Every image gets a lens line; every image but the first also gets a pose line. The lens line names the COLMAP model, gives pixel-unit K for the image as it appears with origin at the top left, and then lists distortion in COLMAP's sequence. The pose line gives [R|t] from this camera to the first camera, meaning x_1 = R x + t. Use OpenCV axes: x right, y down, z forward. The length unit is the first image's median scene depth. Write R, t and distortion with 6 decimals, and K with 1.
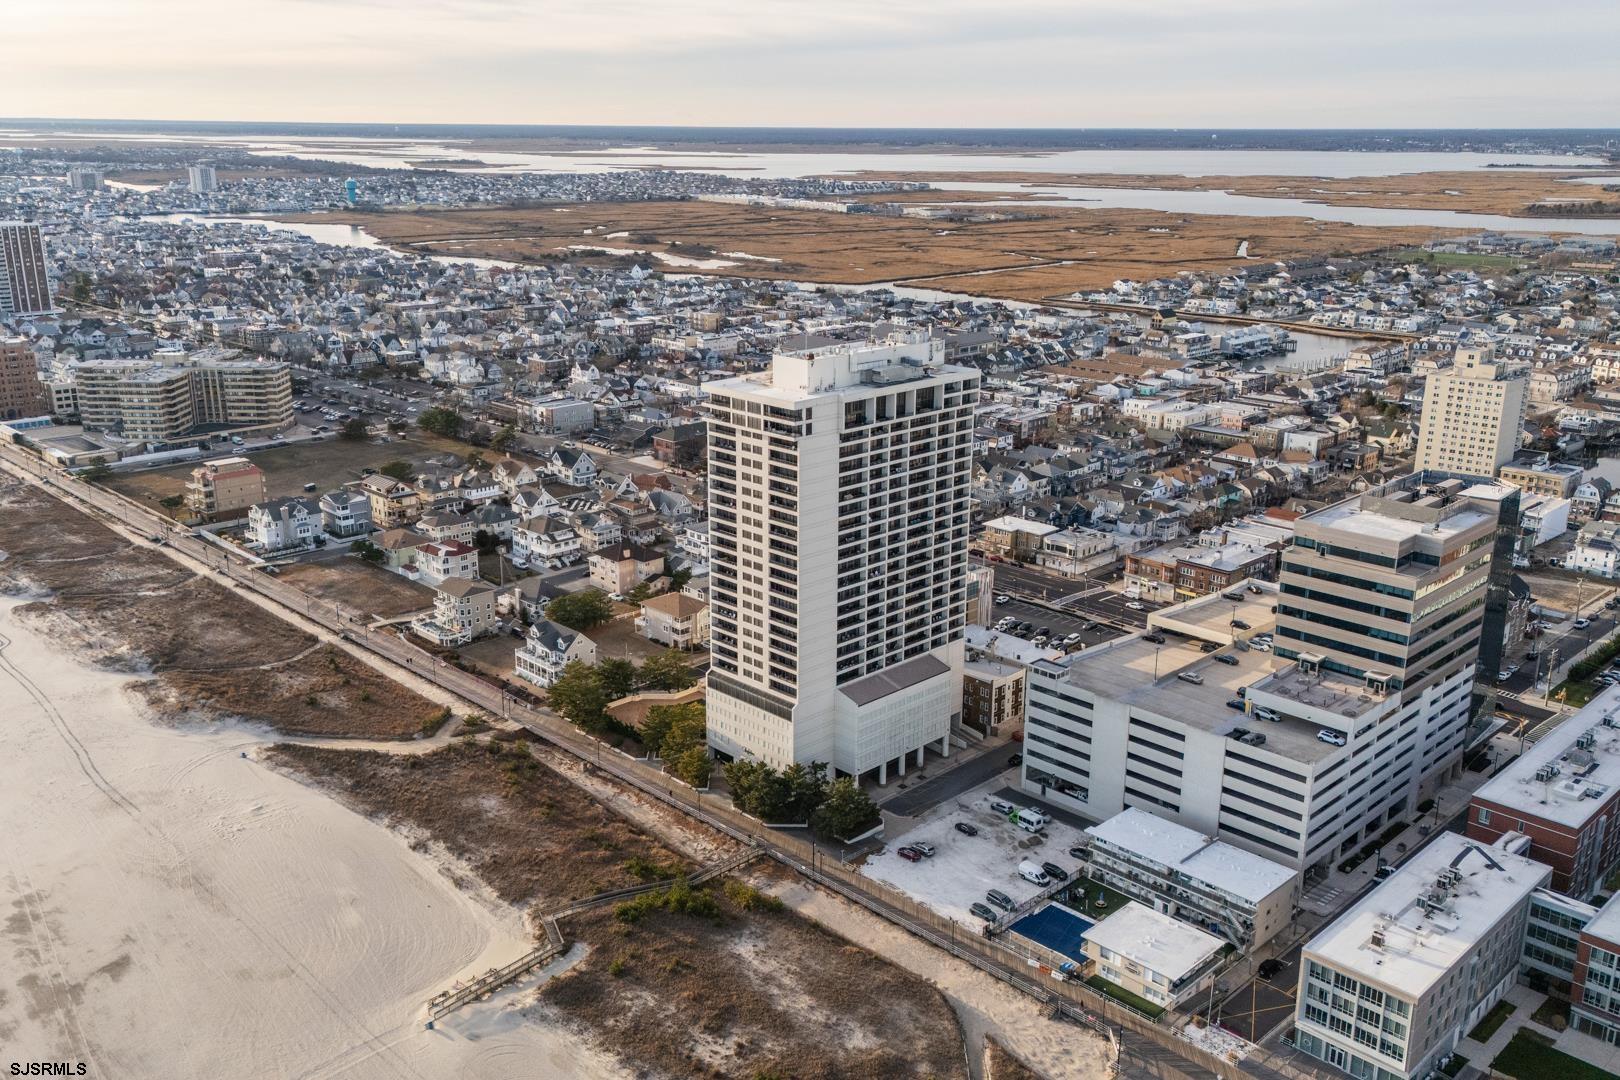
lens RADIAL K [[1400.3, 0, 810.0], [0, 1400.3, 540.0], [0, 0, 1]] dist [0.117364, -0.183513]
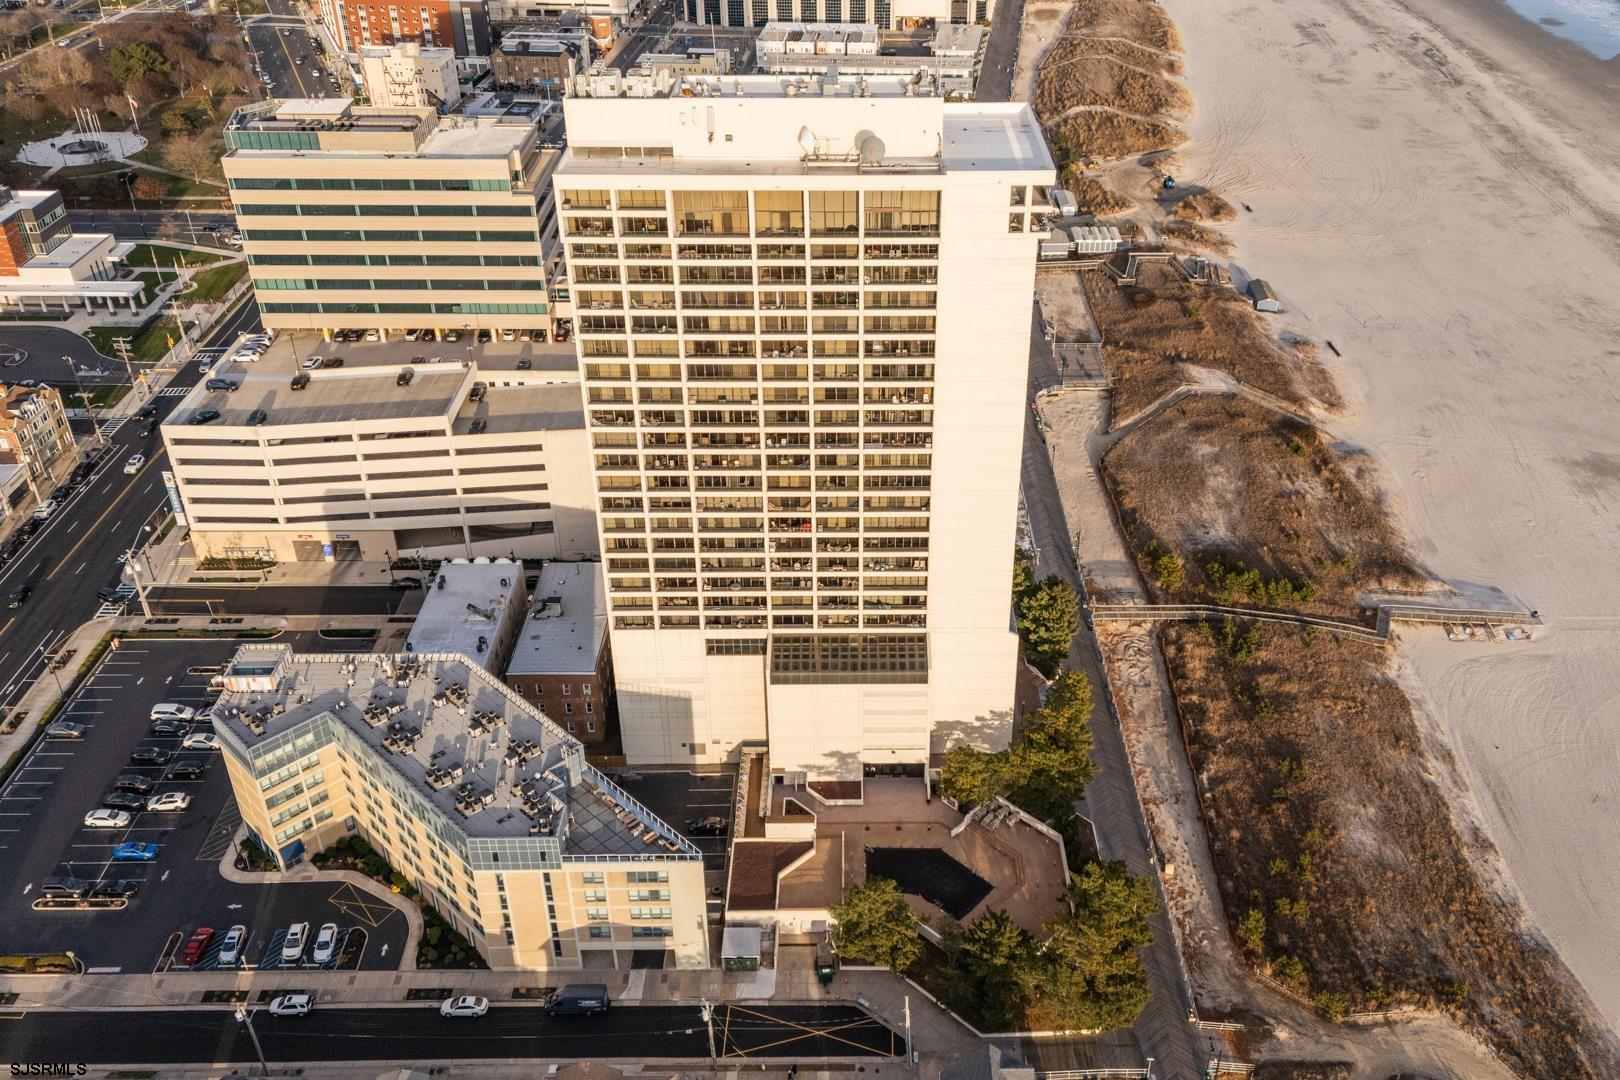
lens RADIAL K [[1406.7, 0, 862.2], [0, 1406.7, 530.8], [0, 0, 1]] dist [0.097564, -0.126040]
pose [[-0.715059, -0.374336, 0.590393, -0.362671], [0.191019, 0.707779, 0.680118, -0.362940], [-0.672460, 0.599100, -0.434598, 1.242164]]
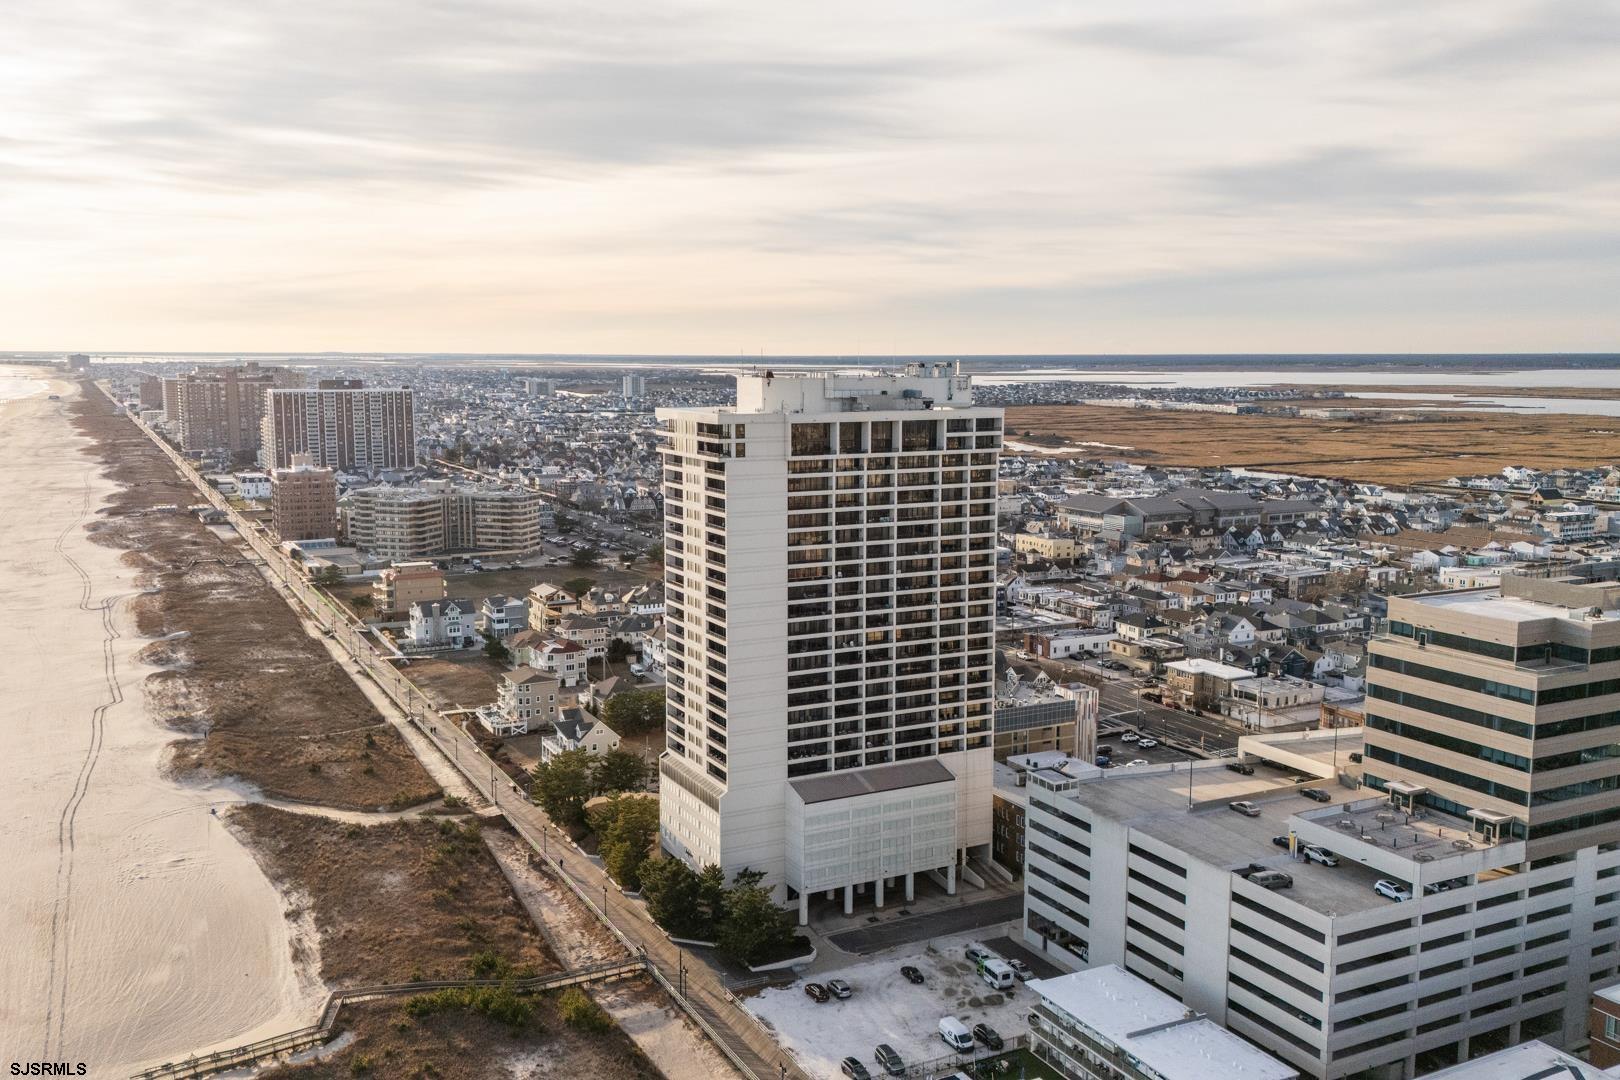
lens RADIAL K [[1400.3, 0, 810.0], [0, 1400.3, 540.0], [0, 0, 1]] dist [0.117364, -0.183513]
pose [[0.955328, 0.034604, -0.293514, 0.246622], [-0.079450, 0.986633, -0.142275, 0.077082], [0.284667, 0.159239, 0.945308, 0.196572]]
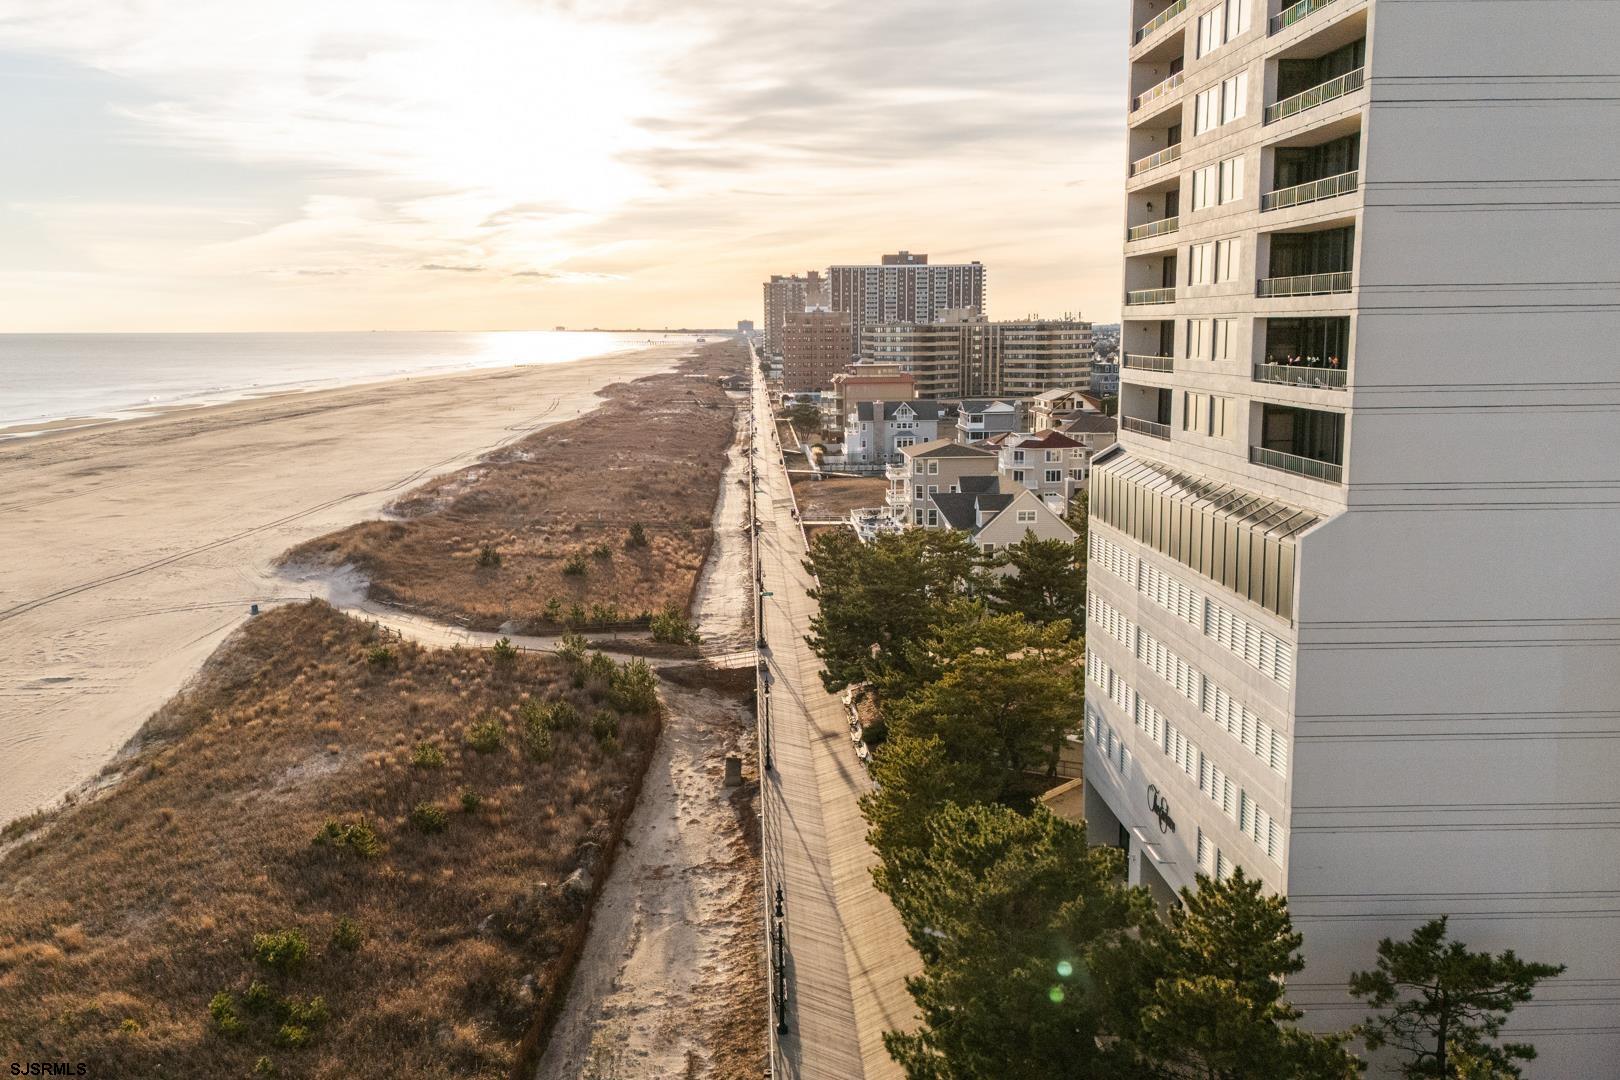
lens RADIAL K [[1400.3, 0, 810.0], [0, 1400.3, 540.0], [0, 0, 1]] dist [0.117364, -0.183513]
pose [[0.741194, 0.088942, -0.665373, 0.046786], [-0.179232, 0.981421, -0.068468, 0.128198], [0.646921, 0.170004, 0.743365, 0.766715]]
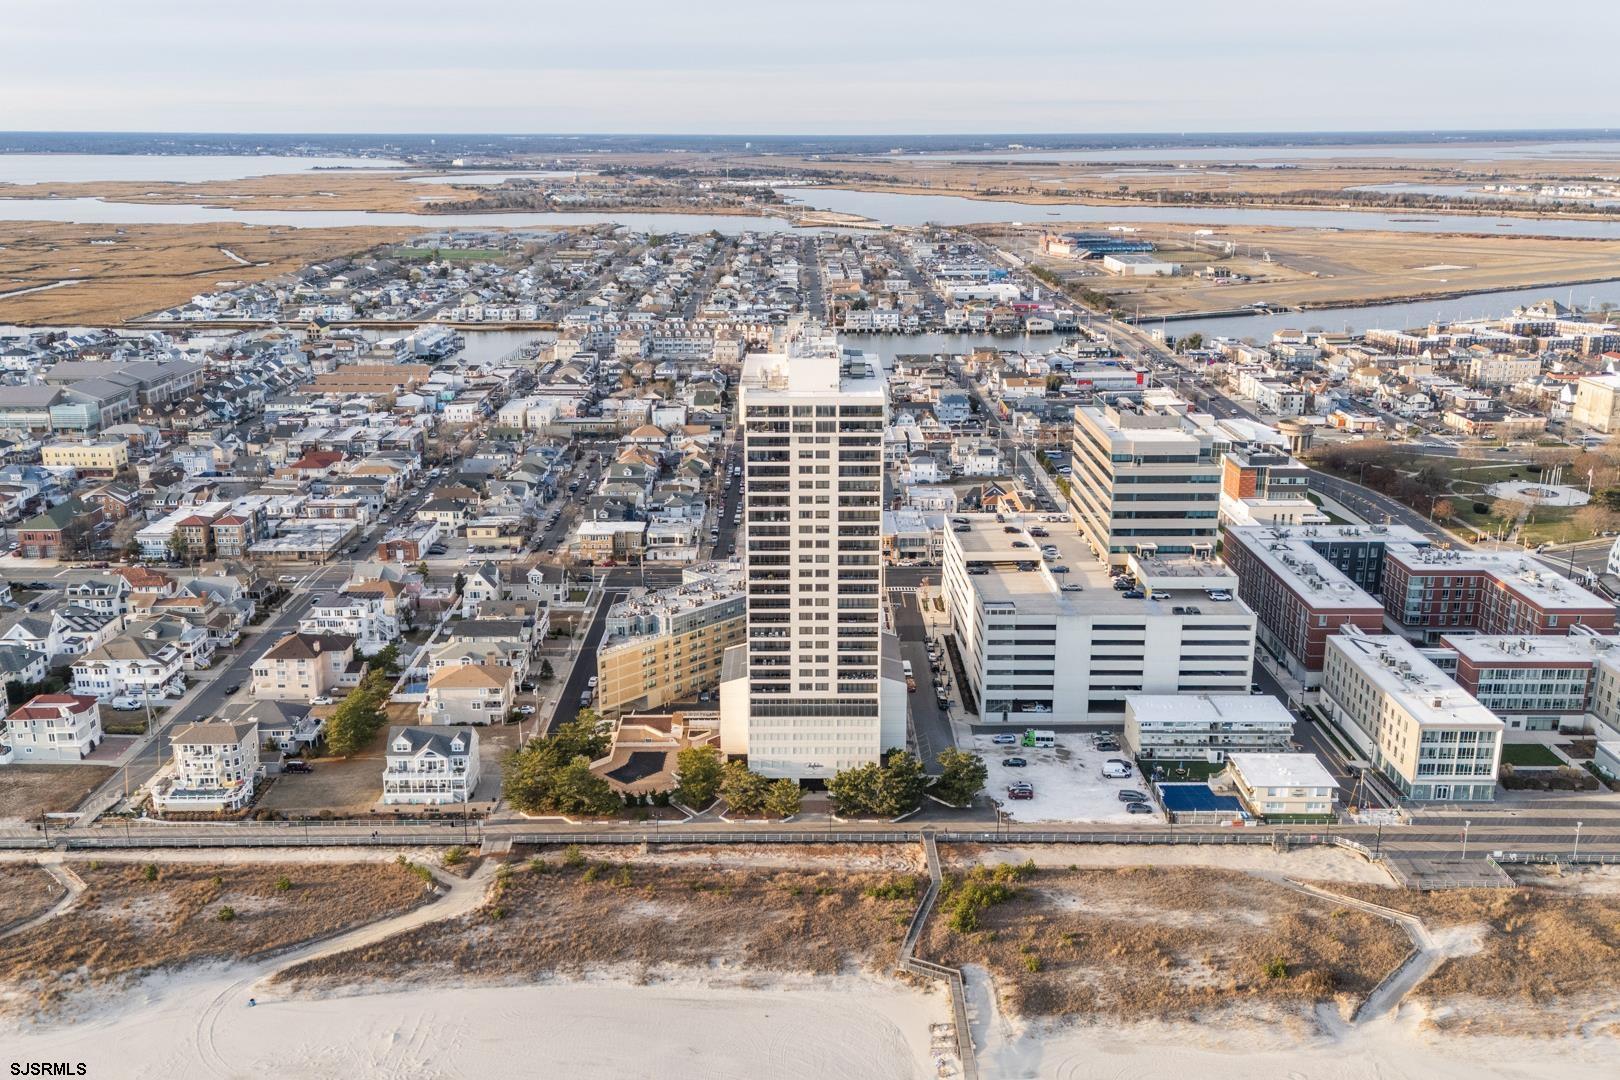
lens RADIAL K [[1400.3, 0, 810.0], [0, 1400.3, 540.0], [0, 0, 1]] dist [0.117364, -0.183513]
pose [[0.701122, -0.203428, 0.683407, -0.642732], [0.205839, 0.975379, 0.079165, -0.075512], [-0.682684, 0.085167, 0.725733, 0.265979]]
